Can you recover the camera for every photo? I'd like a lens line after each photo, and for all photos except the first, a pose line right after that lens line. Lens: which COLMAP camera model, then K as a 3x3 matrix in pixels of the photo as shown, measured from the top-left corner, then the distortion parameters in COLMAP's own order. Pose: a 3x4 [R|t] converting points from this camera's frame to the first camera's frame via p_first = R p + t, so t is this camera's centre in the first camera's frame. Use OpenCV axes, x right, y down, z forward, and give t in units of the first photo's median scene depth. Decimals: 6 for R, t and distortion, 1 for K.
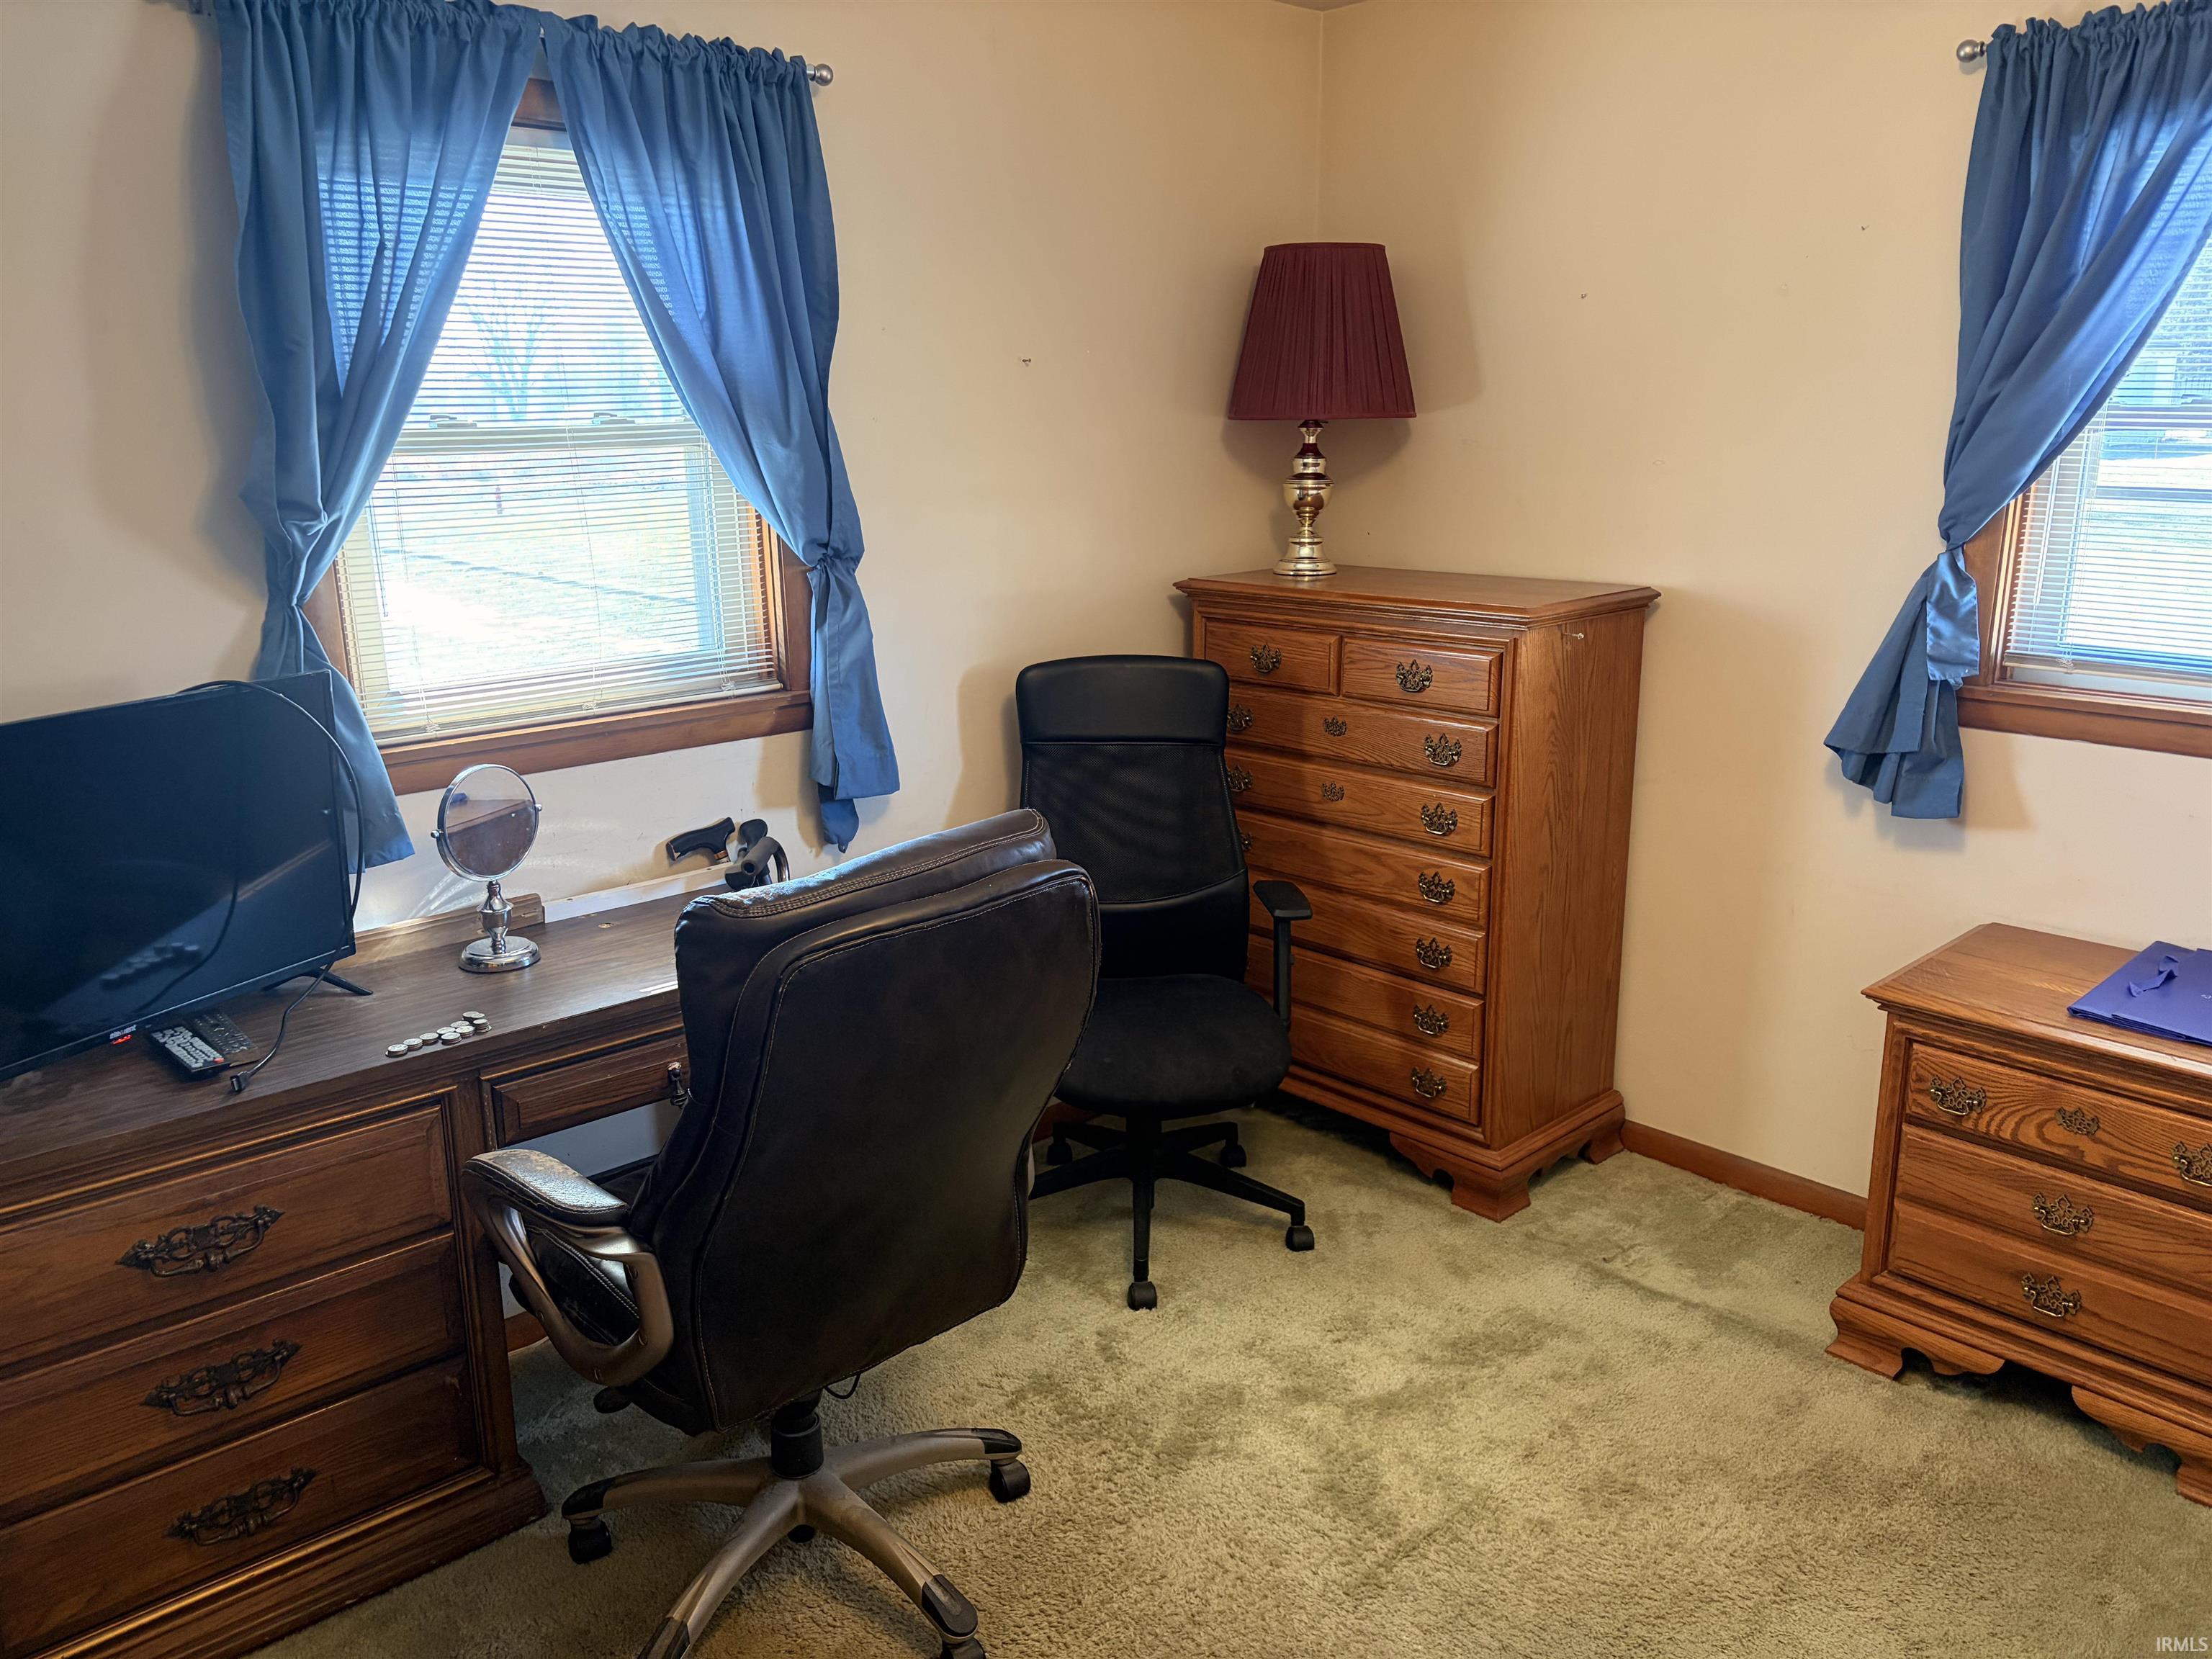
lens RADIAL K [[1668.0, 0, 1097.6], [0, 1668.0, 829.8], [0, 0, 1]] dist [0.023620, -0.038331]
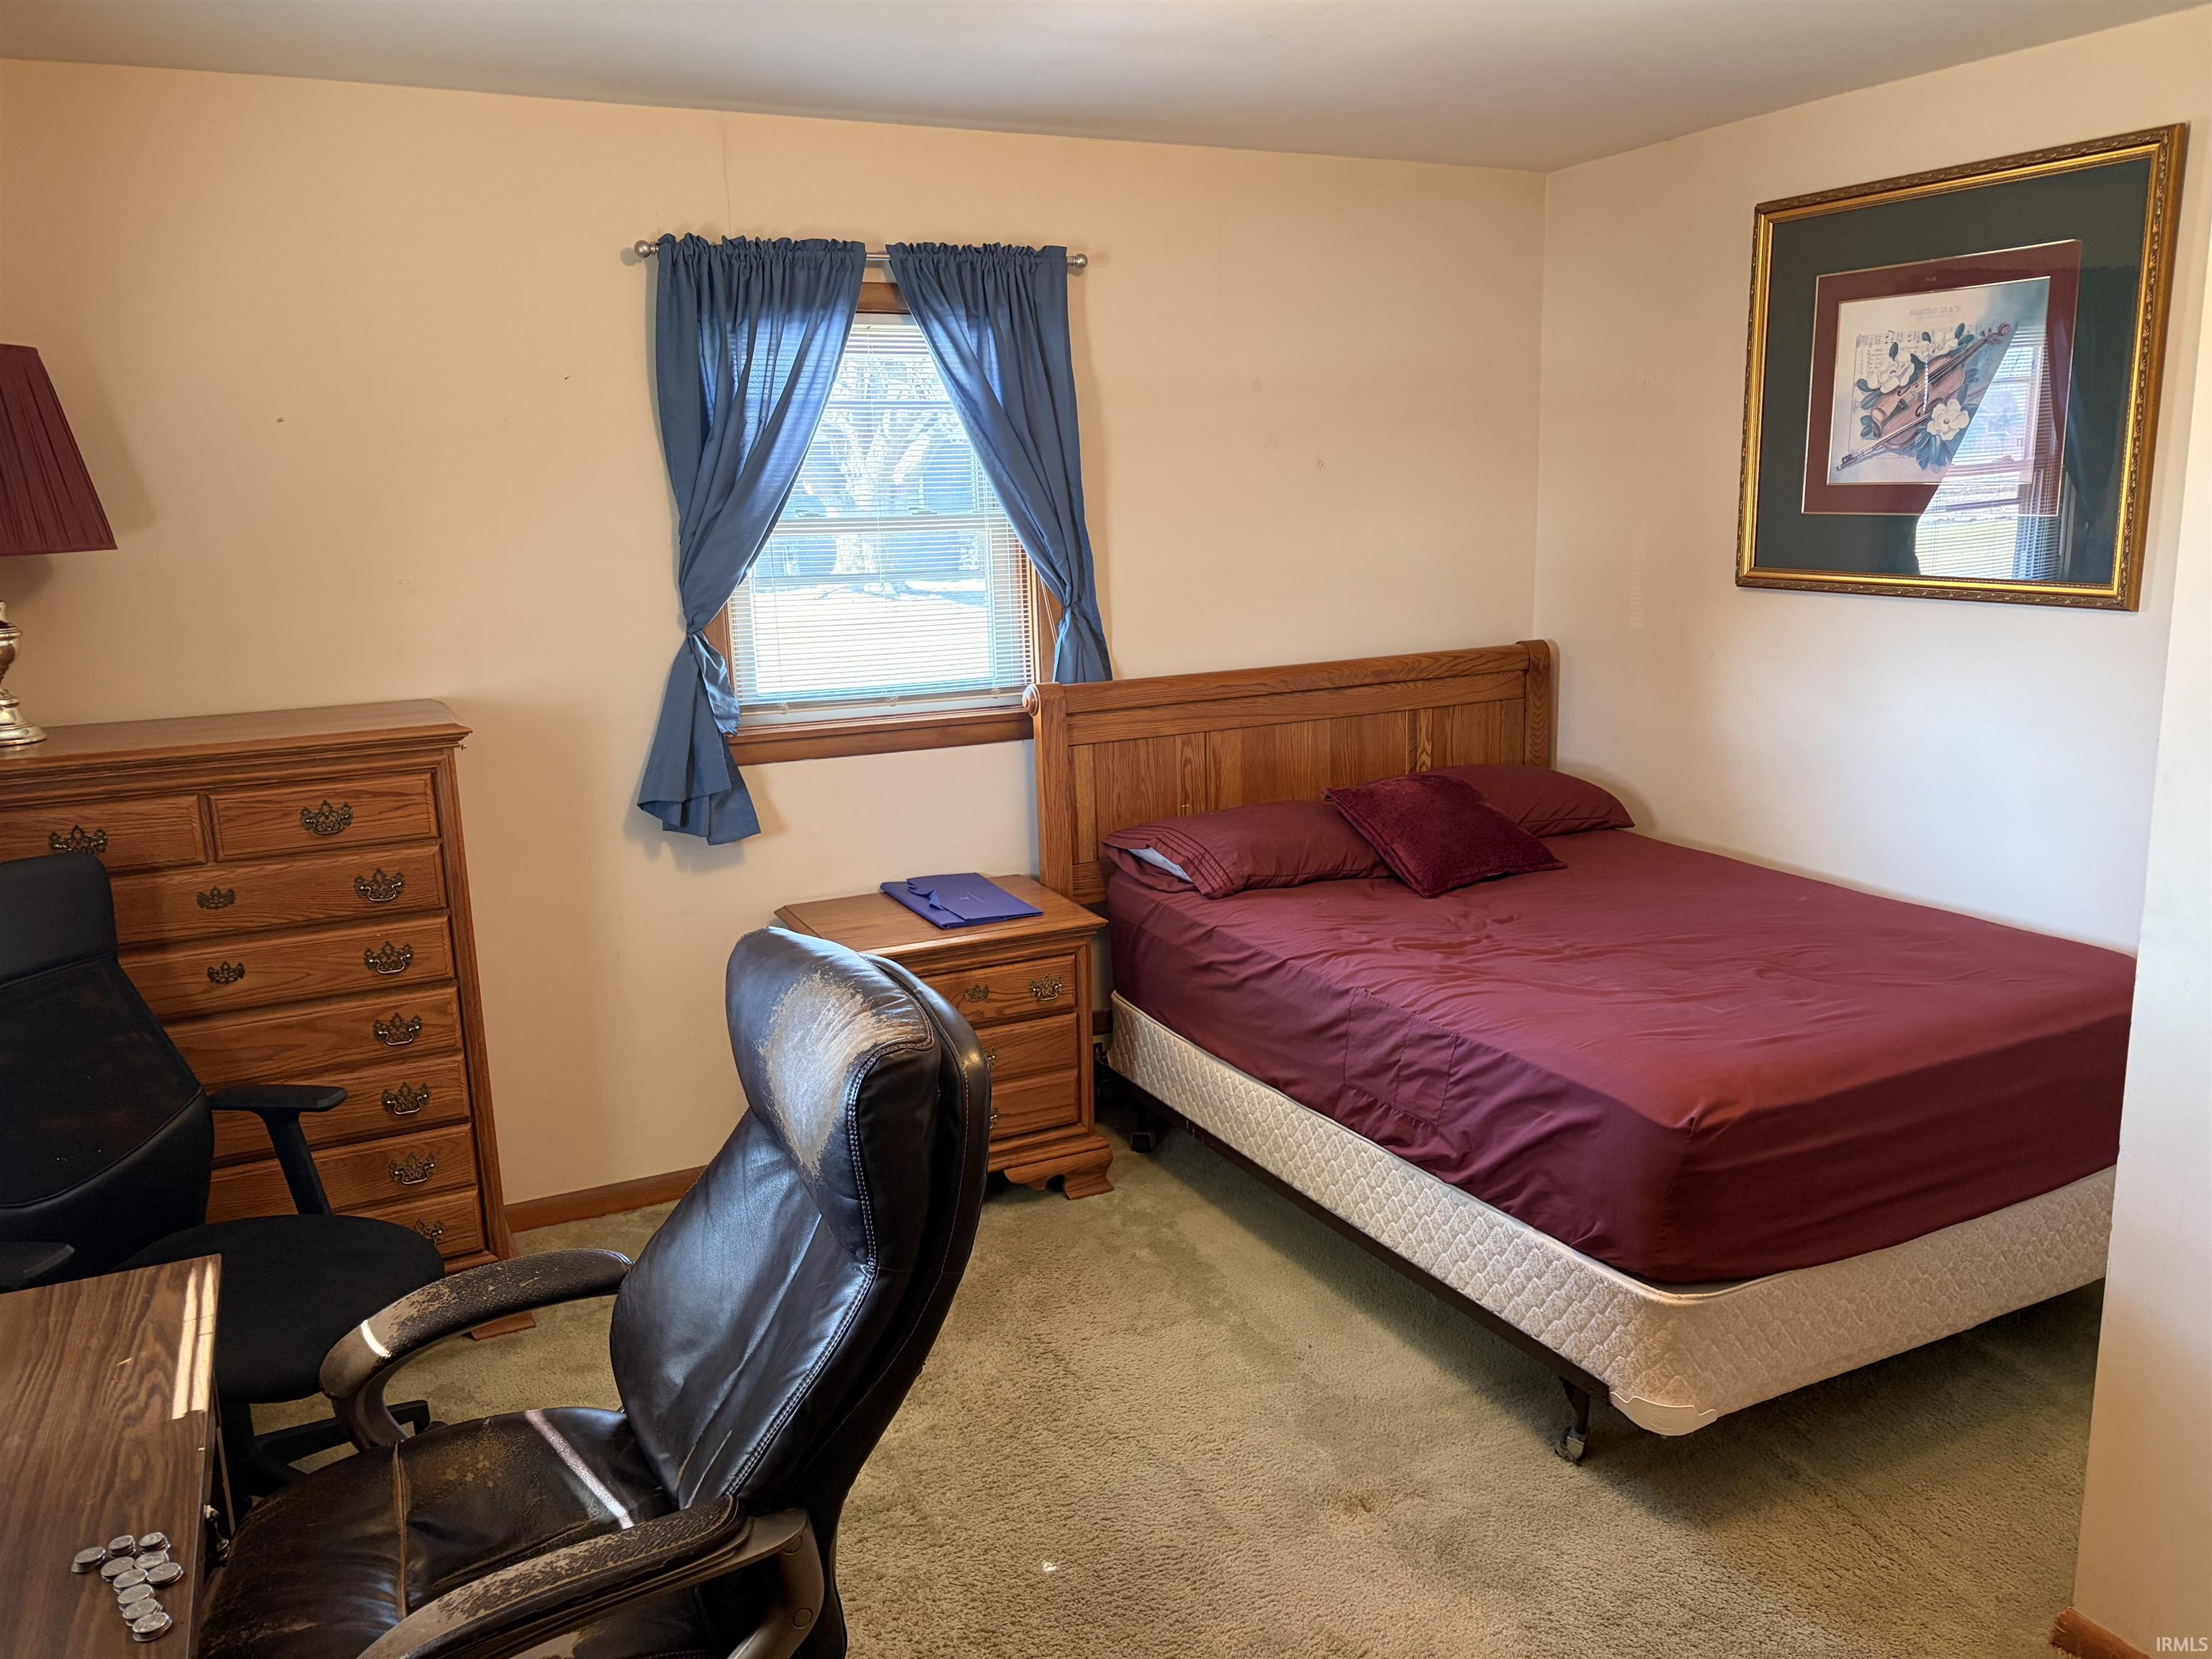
lens RADIAL K [[1668.0, 0, 1102.5], [0, 1668.0, 832.2], [0, 0, 1]] dist [0.023620, -0.038331]
pose [[0.268613, -0.186951, 0.944932, -0.576332], [0.260734, 0.958475, 0.115513, -0.079543], [-0.927289, 0.215347, 0.306203, 0.320664]]
